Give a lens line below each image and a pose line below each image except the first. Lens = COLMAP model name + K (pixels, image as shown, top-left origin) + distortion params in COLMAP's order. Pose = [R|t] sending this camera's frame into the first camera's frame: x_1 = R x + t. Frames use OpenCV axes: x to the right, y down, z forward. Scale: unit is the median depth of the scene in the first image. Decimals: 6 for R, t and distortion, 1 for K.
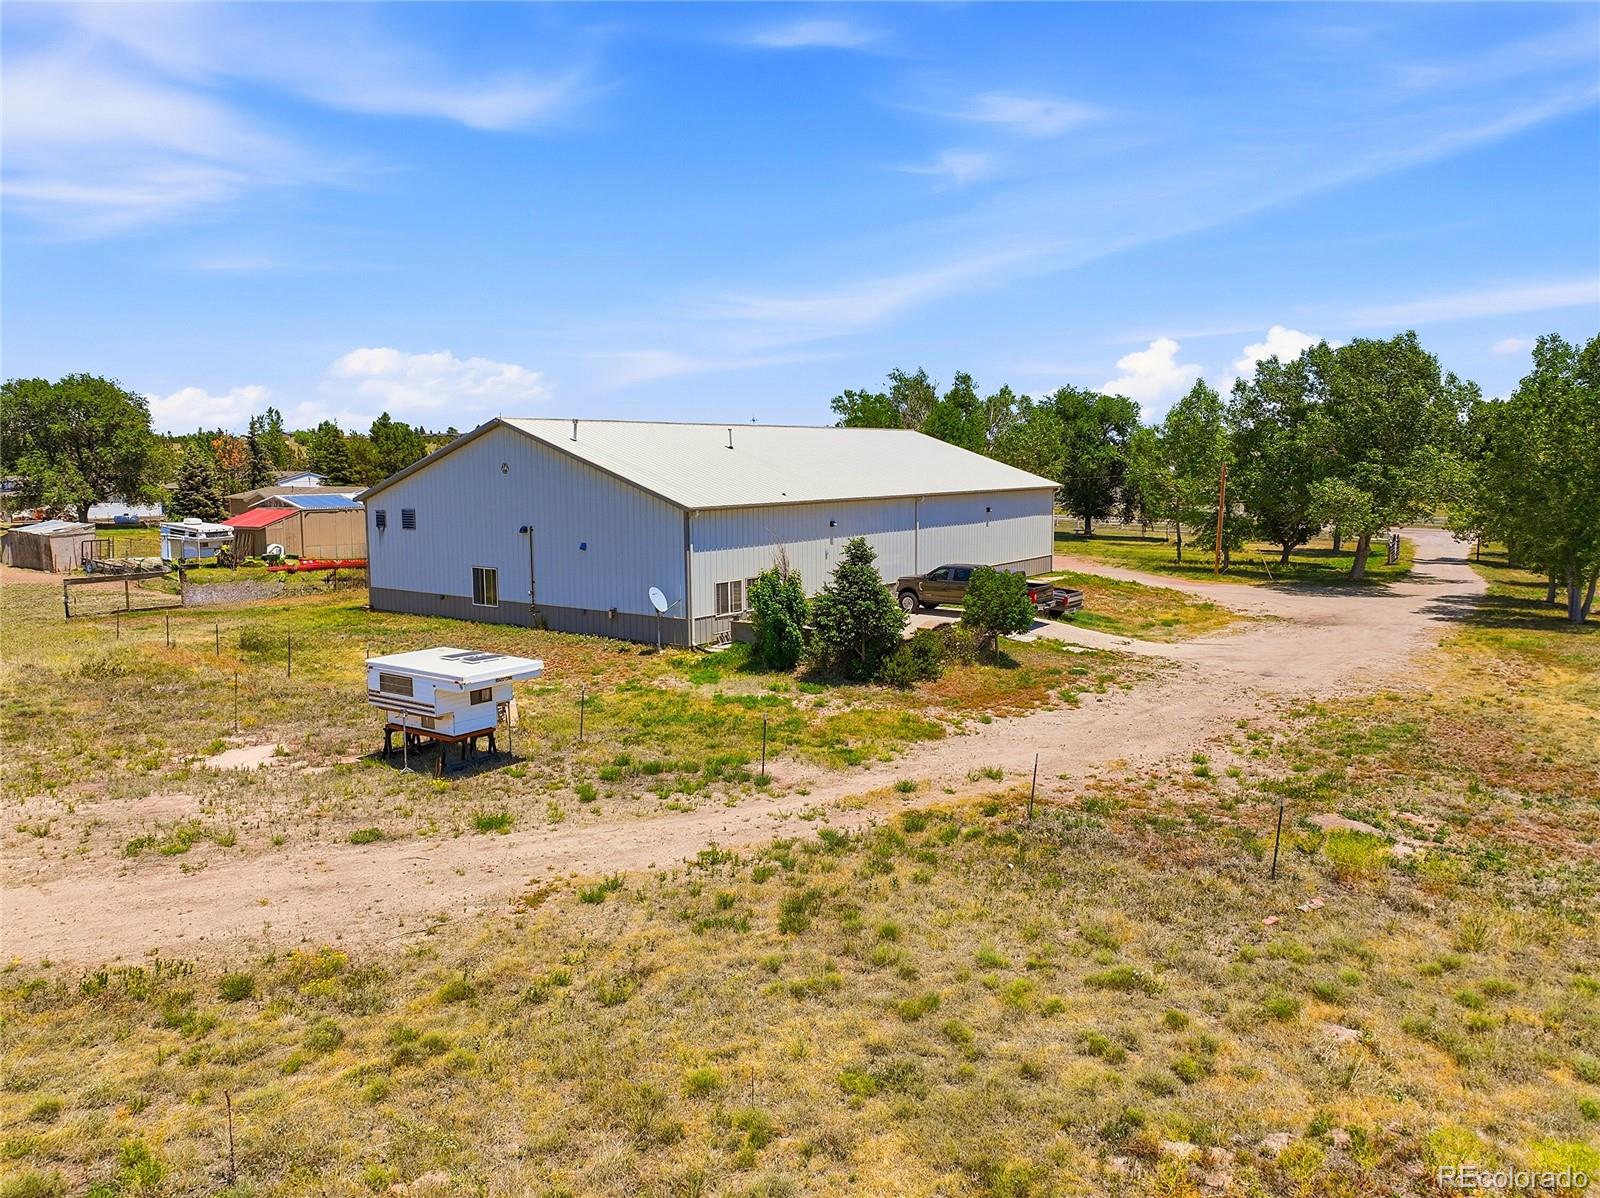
lens RADIAL K [[1124.3, 0, 800.0], [0, 1124.3, 599.0], [0, 0, 1]] dist [-0.005720, 0.019295]
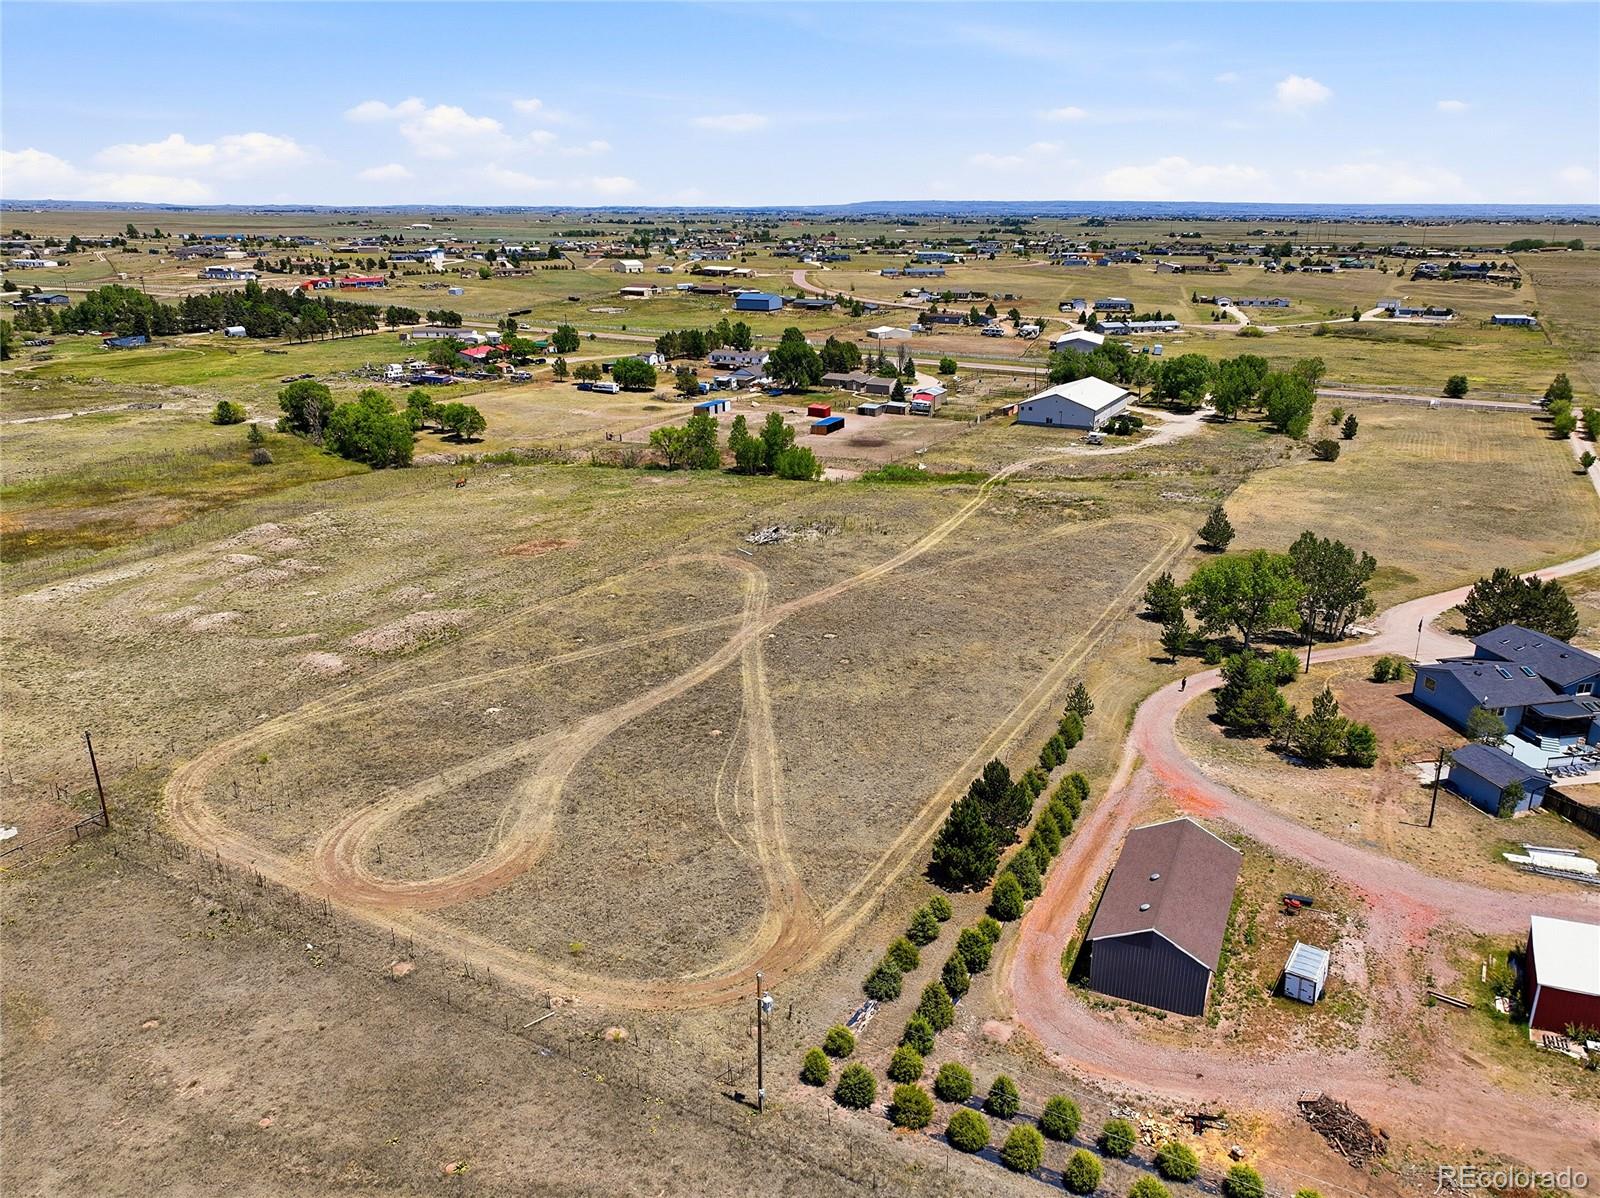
lens RADIAL K [[1124.3, 0, 800.0], [0, 1124.3, 599.0], [0, 0, 1]] dist [-0.005720, 0.019295]
pose [[0.993341, -0.040835, 0.107734, -2.298393], [0.018435, 0.979369, 0.201238, -0.313124], [-0.113729, -0.197912, 0.973600, -4.920859]]
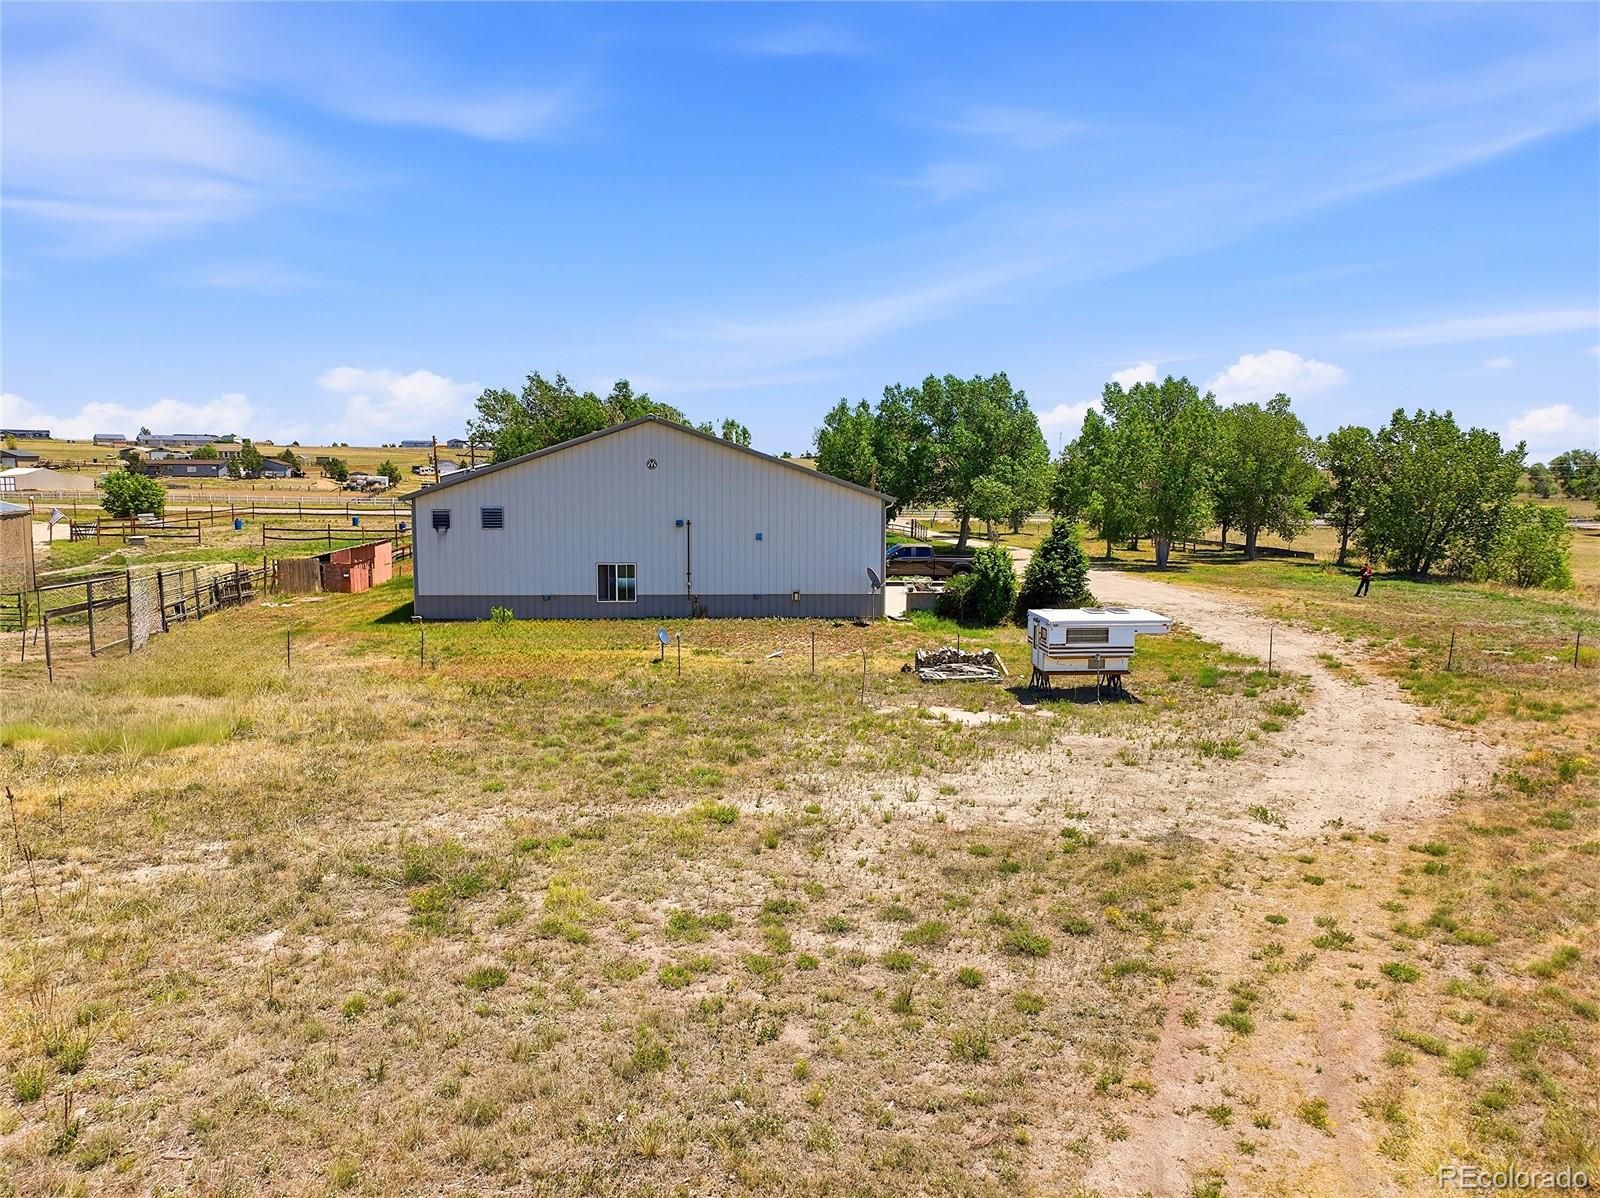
lens RADIAL K [[1155.0, 0, 800.0], [0, 1155.0, 599.0], [0, 0, 1]] dist [0.005164, 0.003803]
pose [[0.778782, -0.067734, 0.623627, -0.790620], [0.070025, 0.997327, 0.020875, -0.005715], [-0.623374, 0.027412, 0.781443, 0.096351]]
